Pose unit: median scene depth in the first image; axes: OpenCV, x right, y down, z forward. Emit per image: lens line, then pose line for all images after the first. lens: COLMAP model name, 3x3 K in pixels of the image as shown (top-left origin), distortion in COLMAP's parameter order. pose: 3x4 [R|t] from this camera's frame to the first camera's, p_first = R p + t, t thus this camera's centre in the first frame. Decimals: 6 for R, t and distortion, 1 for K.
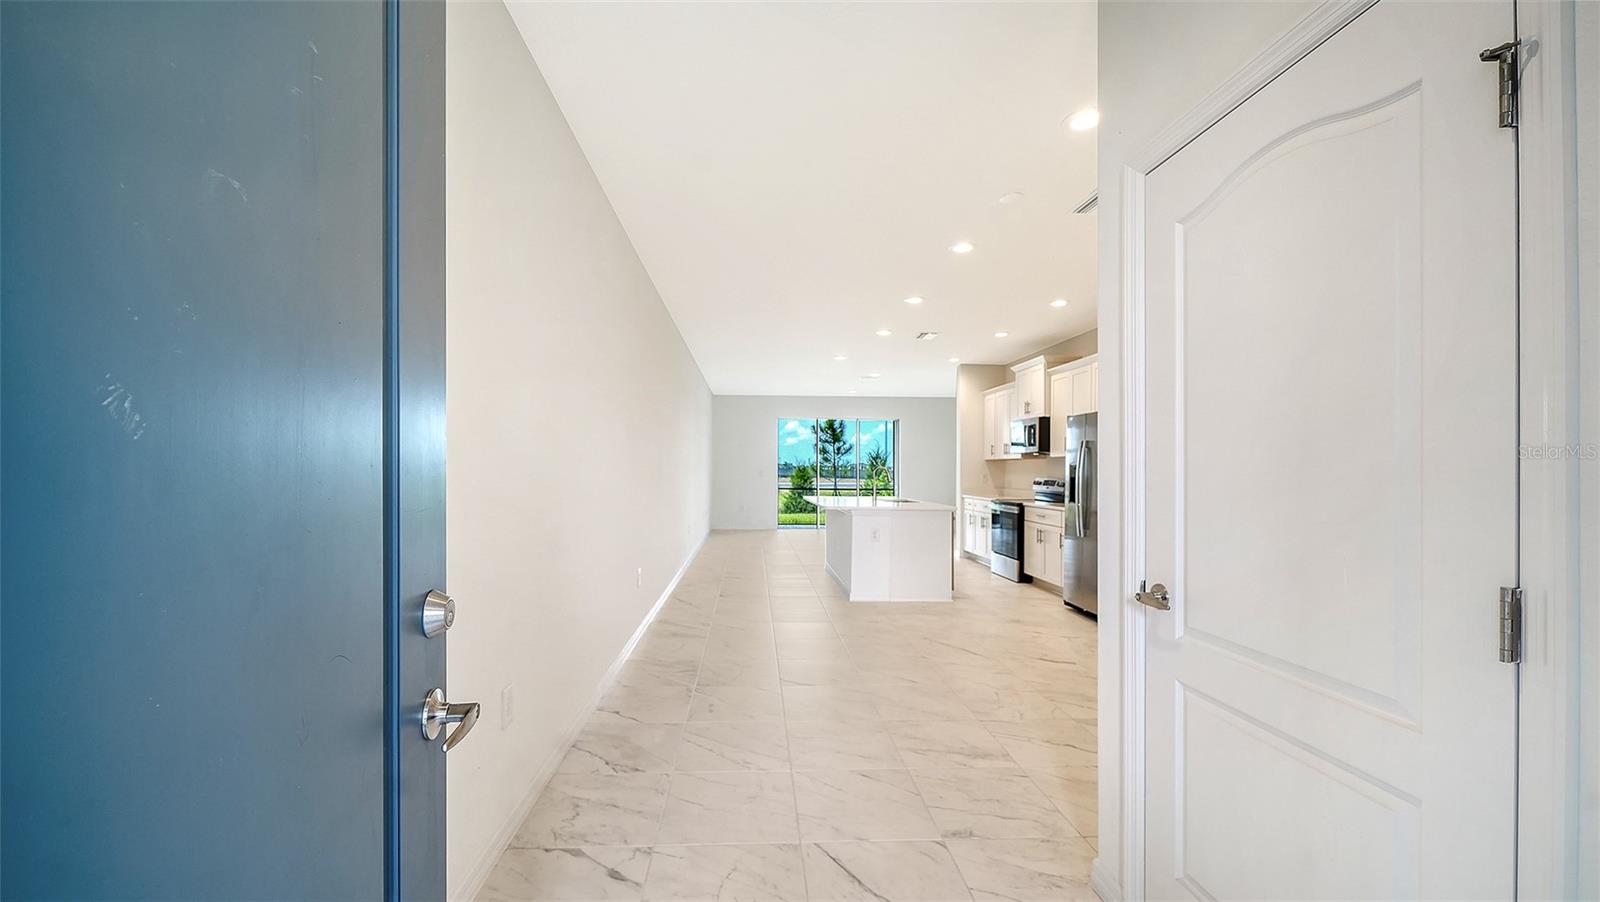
lens RADIAL K [[613.2, 0, 799.4], [0, 613.2, 454.5], [0, 0, 1]] dist [0.000156, 0.000007]
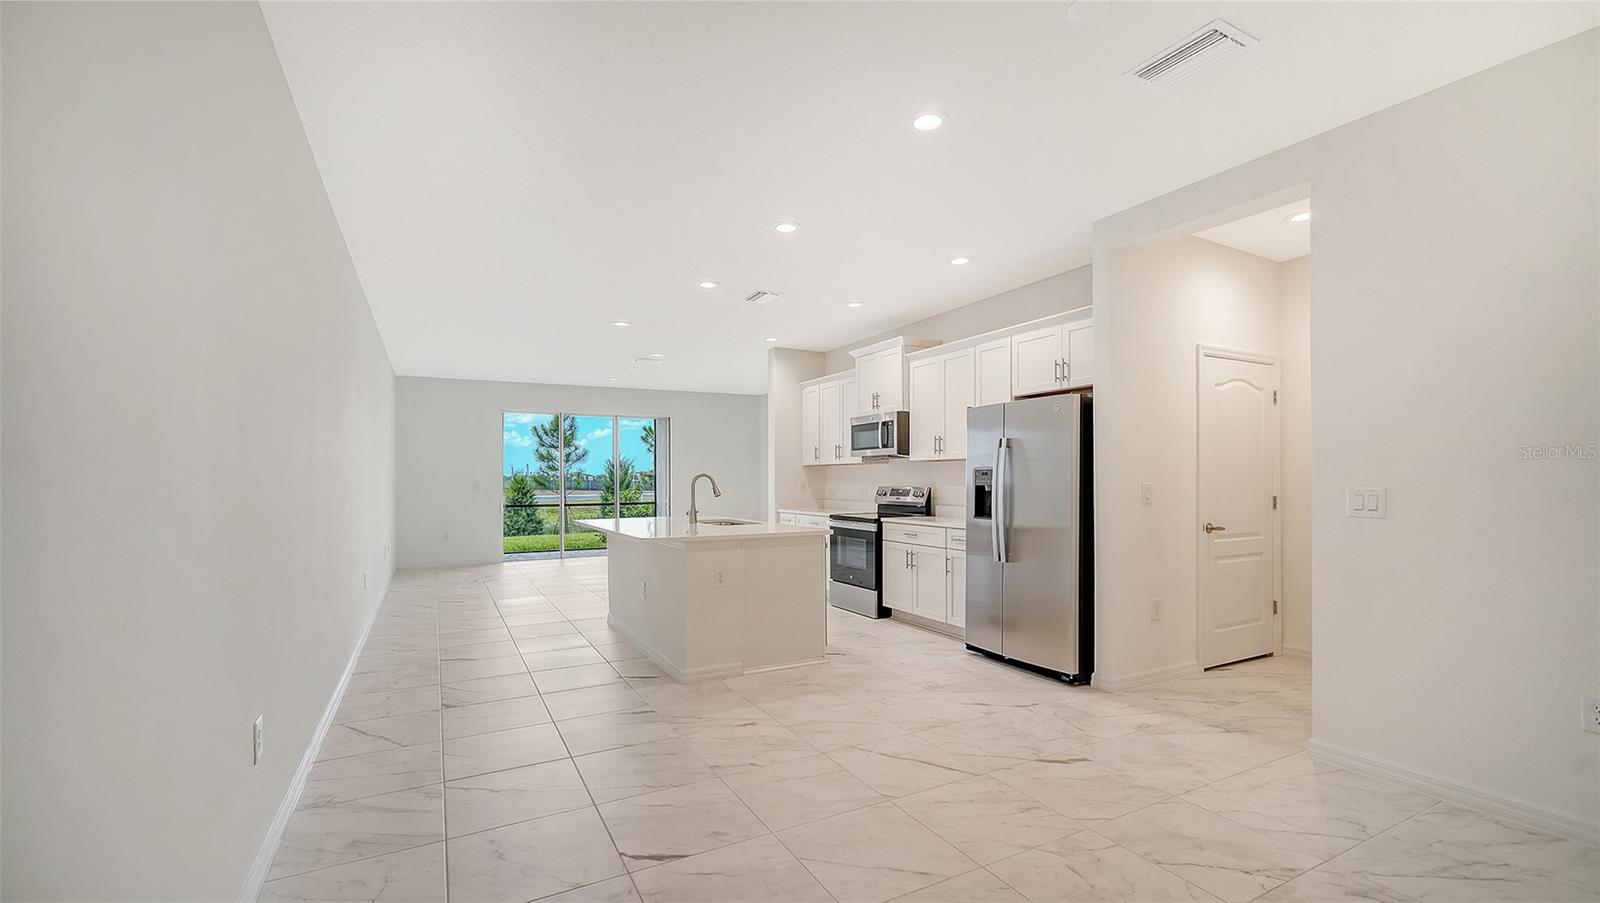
lens RADIAL K [[605.5, 0, 801.0], [0, 605.5, 457.7], [0, 0, 1]] dist [-0.002352, 0.000075]
pose [[0.890285, 0.000988, 0.455402, -0.073023], [0.003253, 0.999958, -0.008529, 0.005520], [-0.455392, 0.009074, 0.890245, 0.285208]]
